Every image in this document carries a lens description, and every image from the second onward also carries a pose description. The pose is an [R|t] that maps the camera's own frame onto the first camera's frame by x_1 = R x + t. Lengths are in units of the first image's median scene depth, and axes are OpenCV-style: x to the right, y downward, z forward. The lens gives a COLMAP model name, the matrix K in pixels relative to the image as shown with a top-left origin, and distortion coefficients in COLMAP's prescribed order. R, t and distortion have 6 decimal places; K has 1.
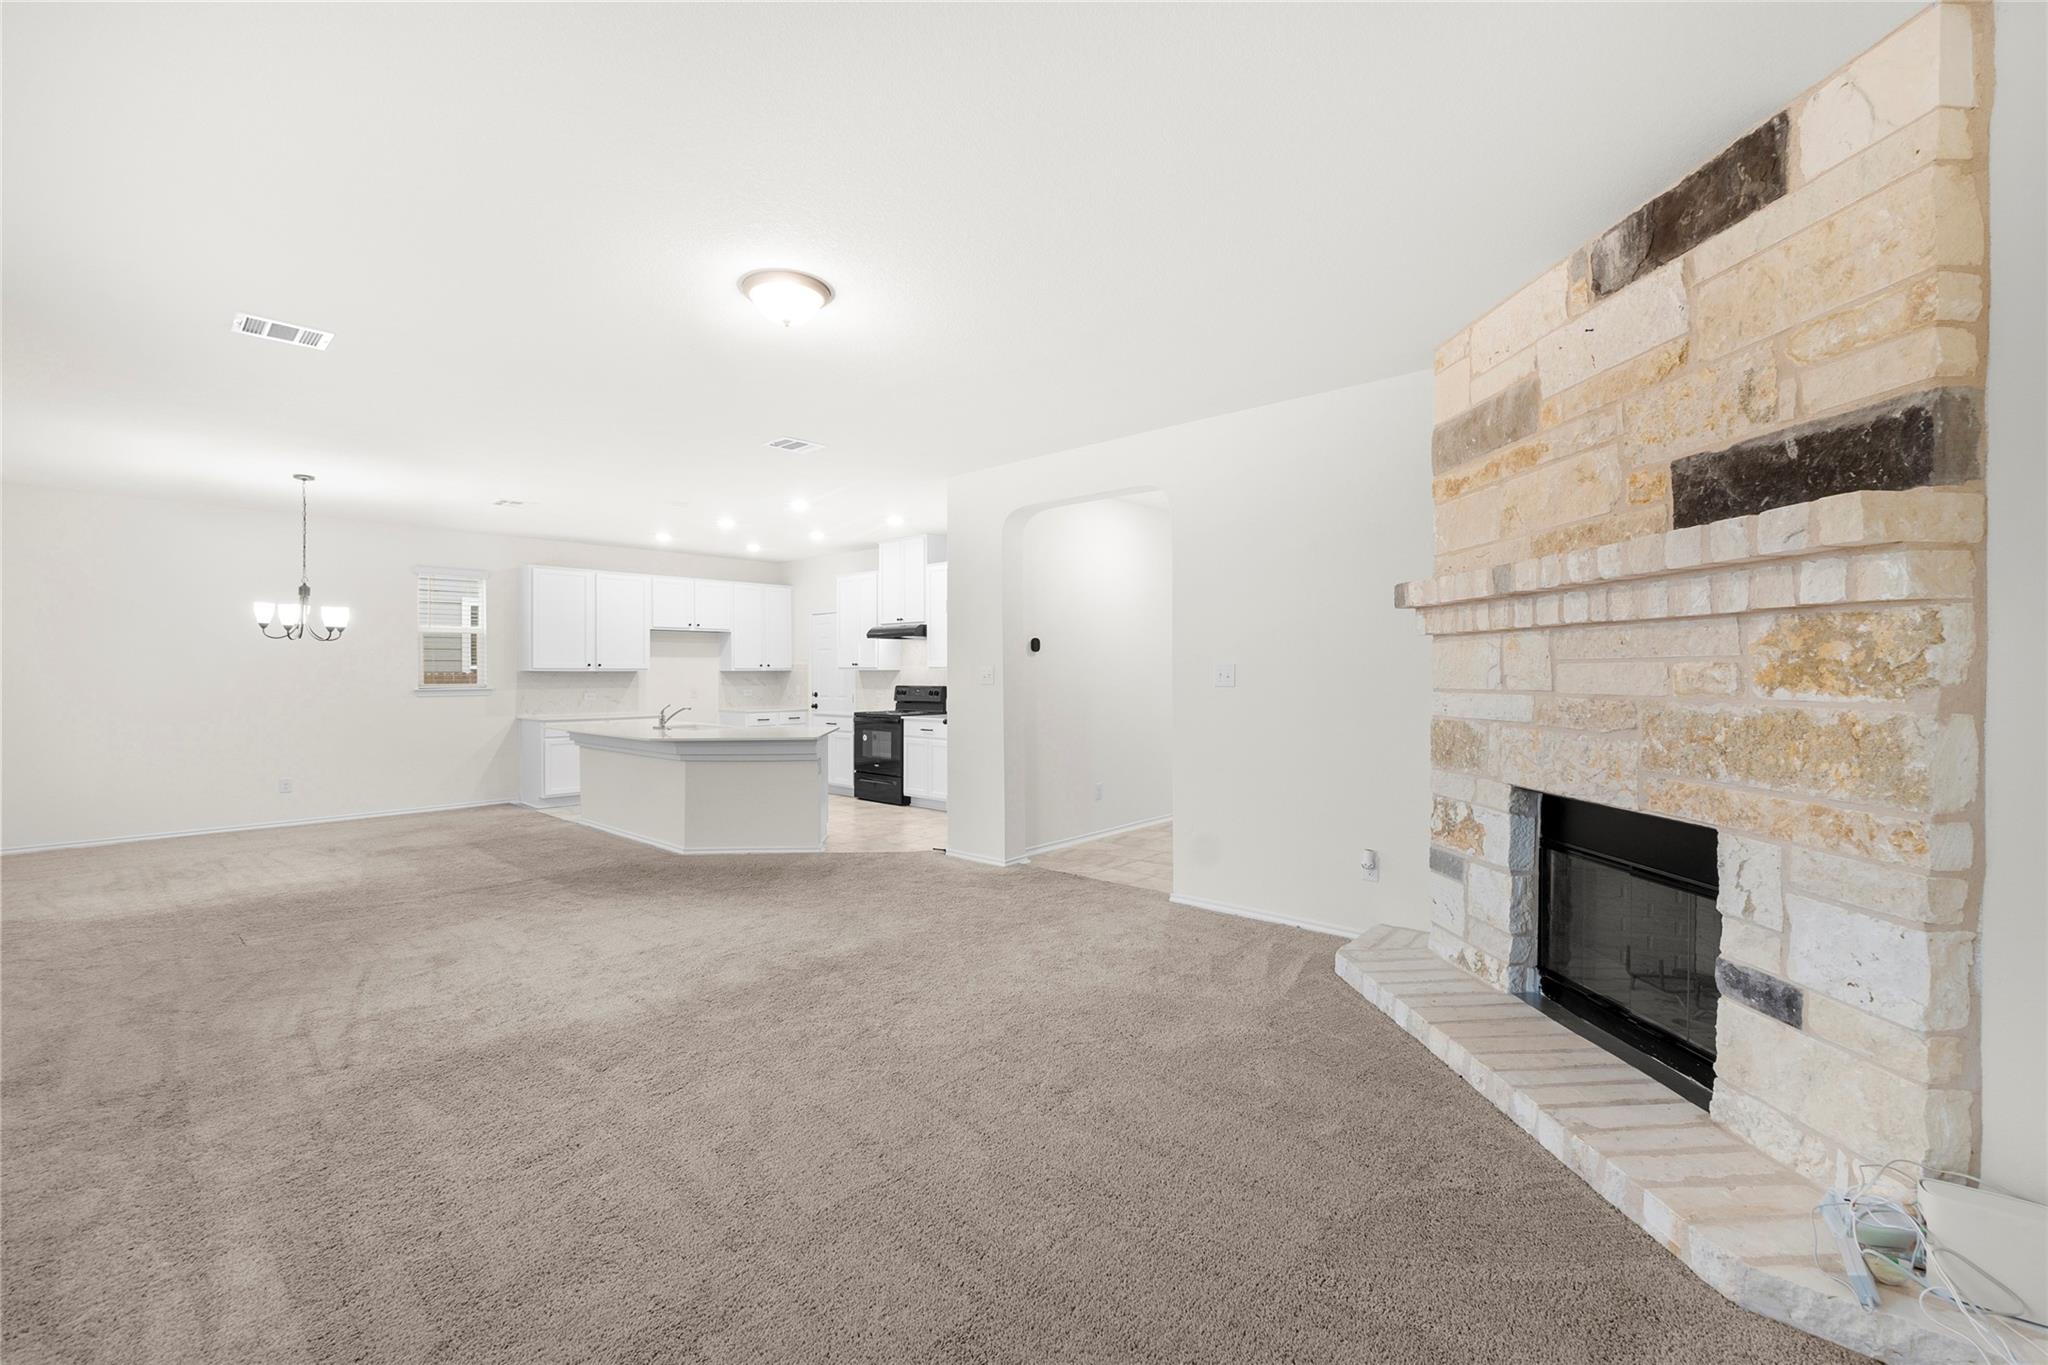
lens RADIAL K [[866.7, 0, 1027.0], [0, 866.7, 662.1], [0, 0, 1]] dist [-0.010720, 0.001250]
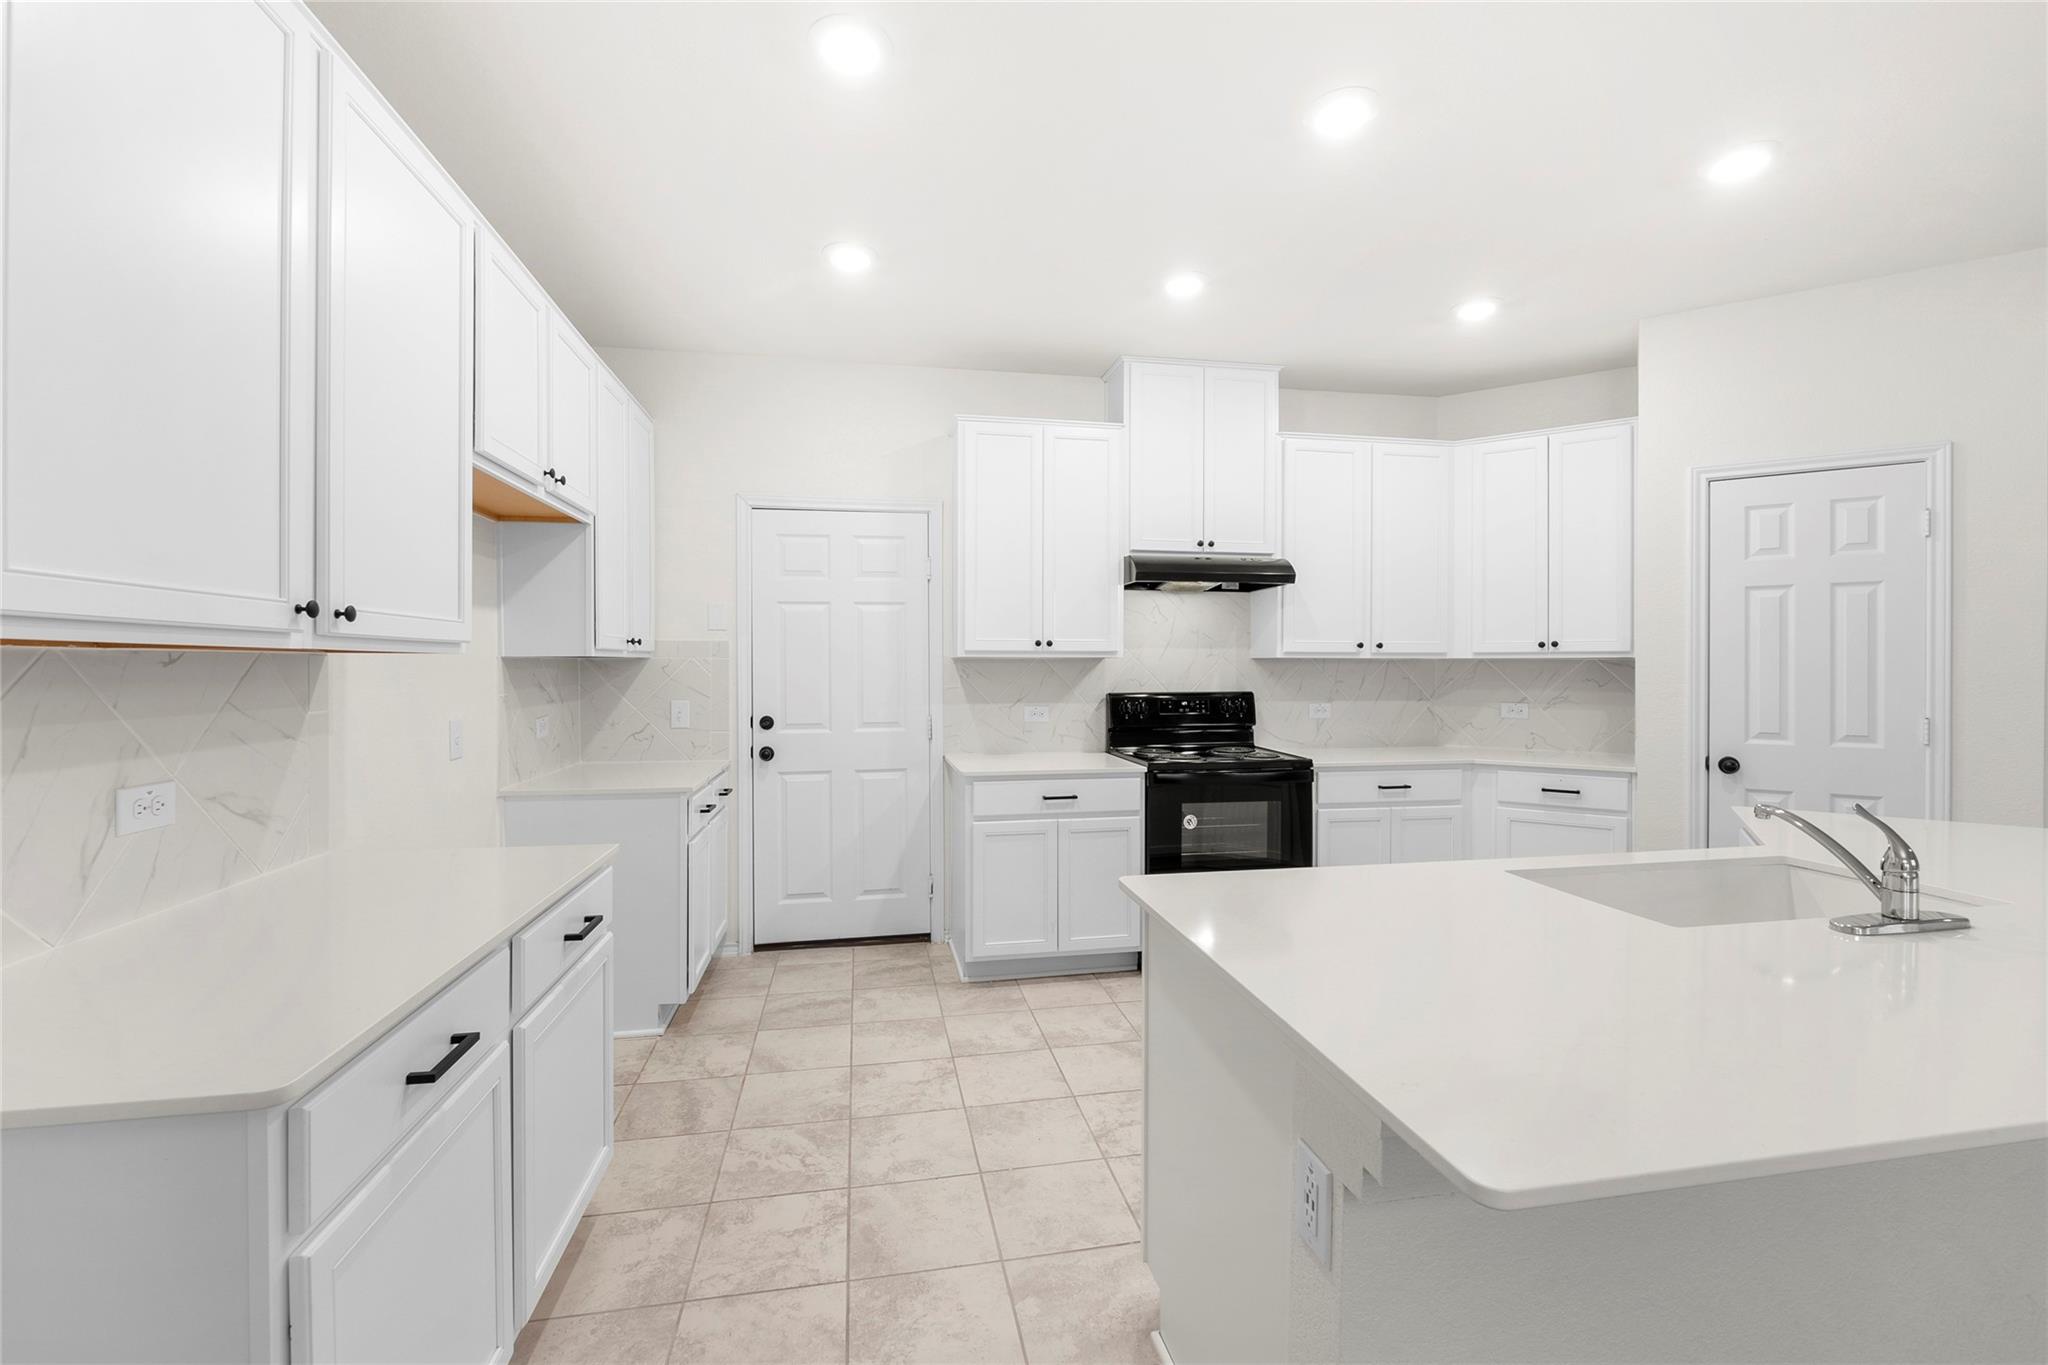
lens RADIAL K [[866.7, 0, 1019.2], [0, 866.7, 635.8], [0, 0, 1]] dist [-0.010720, 0.001250]
pose [[0.608308, 0.028791, 0.793179, -1.513056], [-0.009422, 0.999533, -0.029056, 0.031959], [-0.793645, 0.010201, 0.608295, 2.204296]]
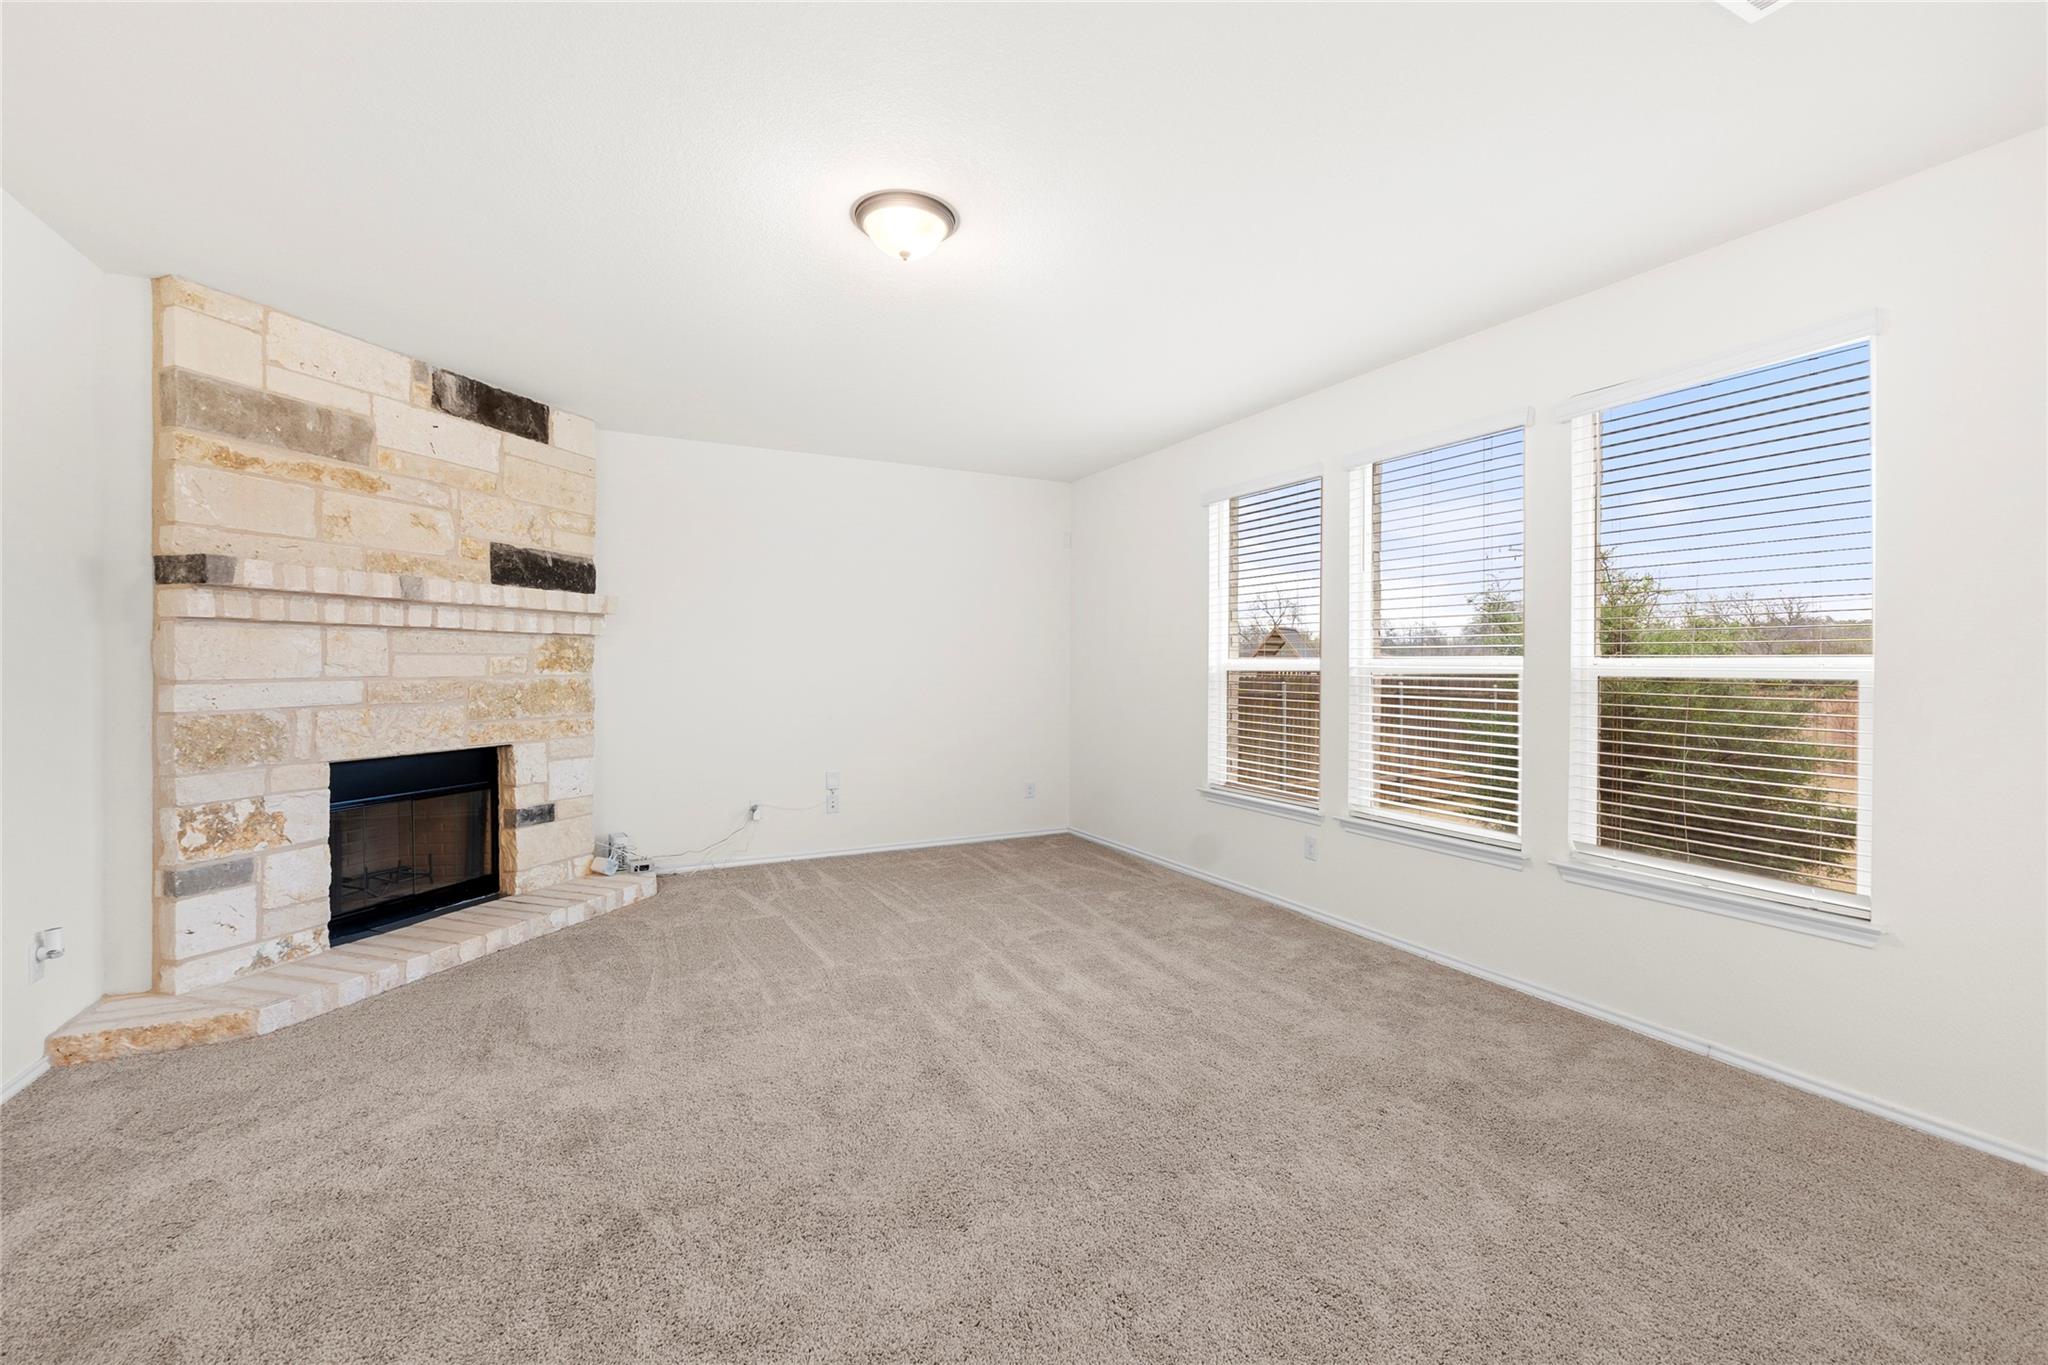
lens RADIAL K [[866.7, 0, 1028.8], [0, 866.7, 680.9], [0, 0, 1]] dist [-0.010720, 0.001250]
pose [[-0.935532, -0.002048, 0.353237, -0.687602], [0.000325, 0.999978, 0.006659, 0.029757], [-0.353242, 0.006345, -0.935510, 1.731870]]
